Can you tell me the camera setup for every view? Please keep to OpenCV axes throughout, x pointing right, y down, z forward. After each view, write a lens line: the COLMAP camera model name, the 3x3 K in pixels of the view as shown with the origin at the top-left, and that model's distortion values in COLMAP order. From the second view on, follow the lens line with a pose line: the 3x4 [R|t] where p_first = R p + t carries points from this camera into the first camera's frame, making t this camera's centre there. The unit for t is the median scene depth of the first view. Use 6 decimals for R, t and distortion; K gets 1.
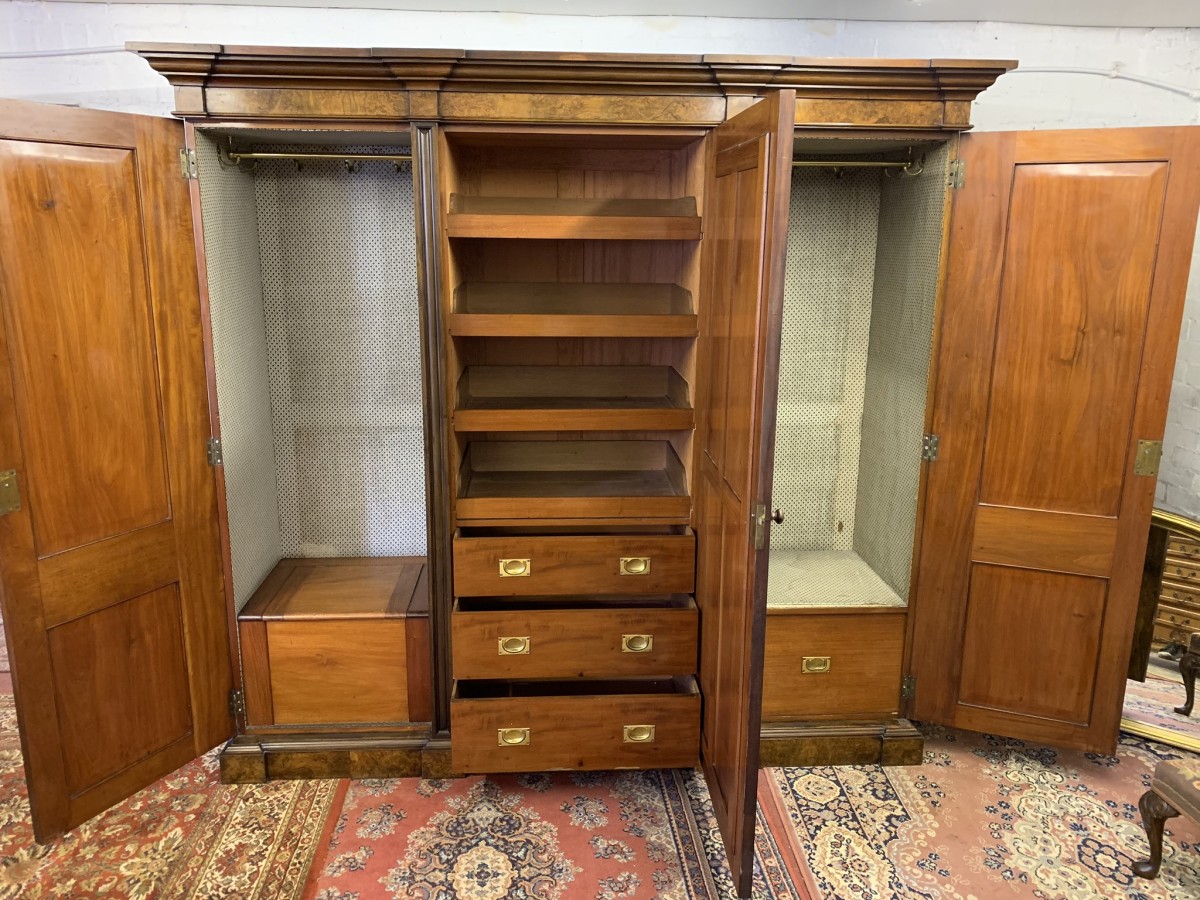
lens RADIAL K [[917.9, 0, 593.7], [0, 917.9, 435.4], [0, 0, 1]] dist [0.012570, -0.011187]
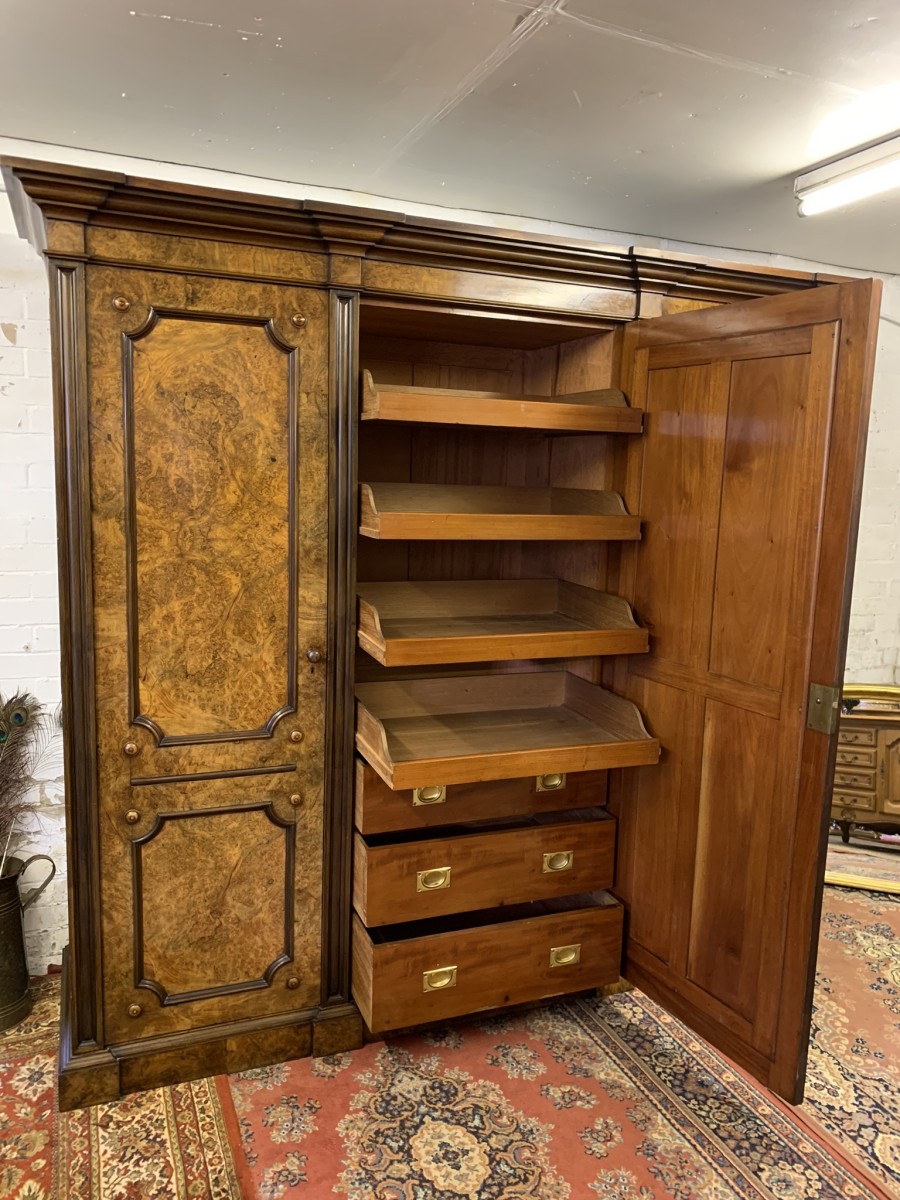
lens RADIAL K [[917.9, 0, 460.8], [0, 917.9, 602.6], [0, 0, 1]] dist [0.012570, -0.011187]
pose [[0.946853, -0.023719, 0.320790, -0.341702], [0.047956, 0.996541, -0.067864, 0.023200], [-0.318071, 0.079641, 0.944716, 0.137940]]
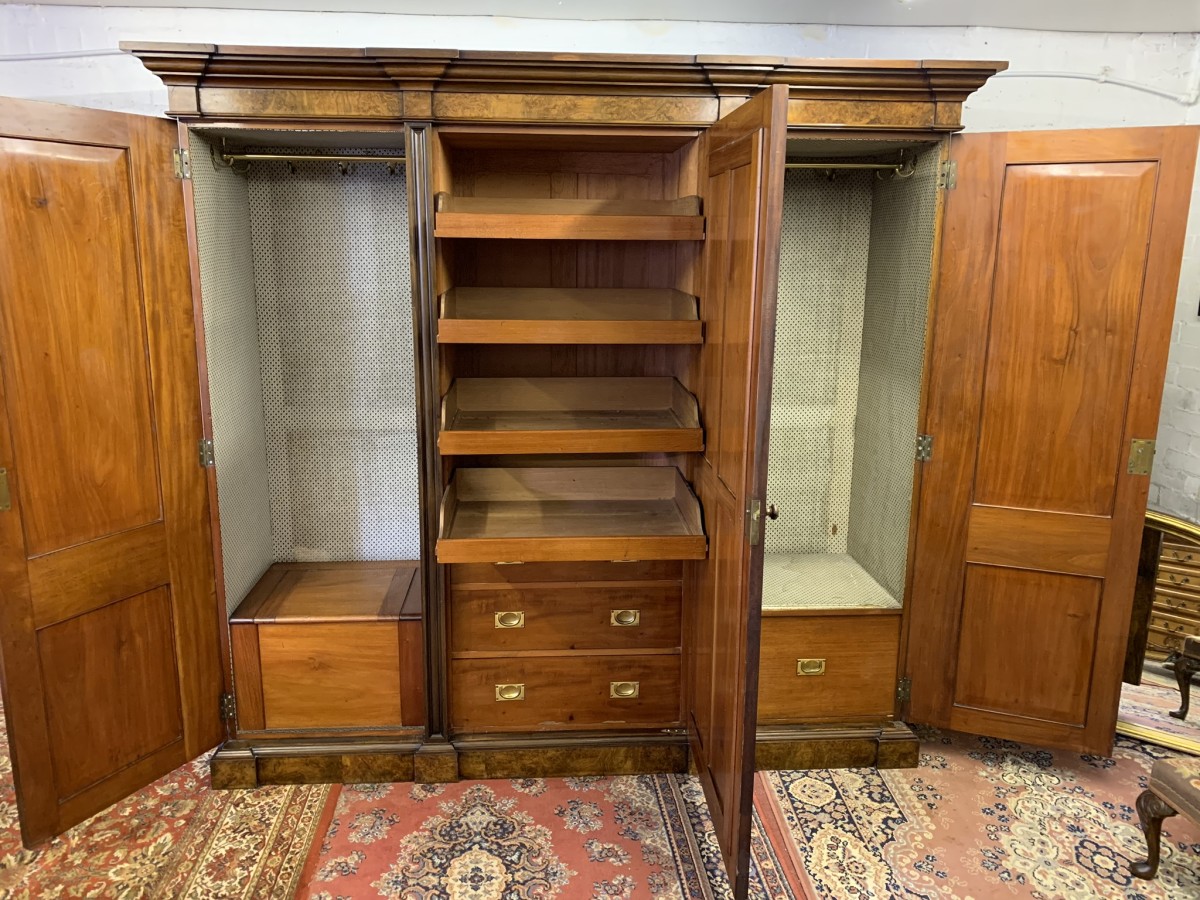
lens RADIAL K [[917.9, 0, 591.8], [0, 917.9, 435.2], [0, 0, 1]] dist [0.012570, -0.011187]
pose [[0.999979, -0.001827, 0.006156, -0.001418], [0.001923, 0.999877, -0.015597, 0.014938], [-0.006126, 0.015608, 0.999859, 0.002032]]
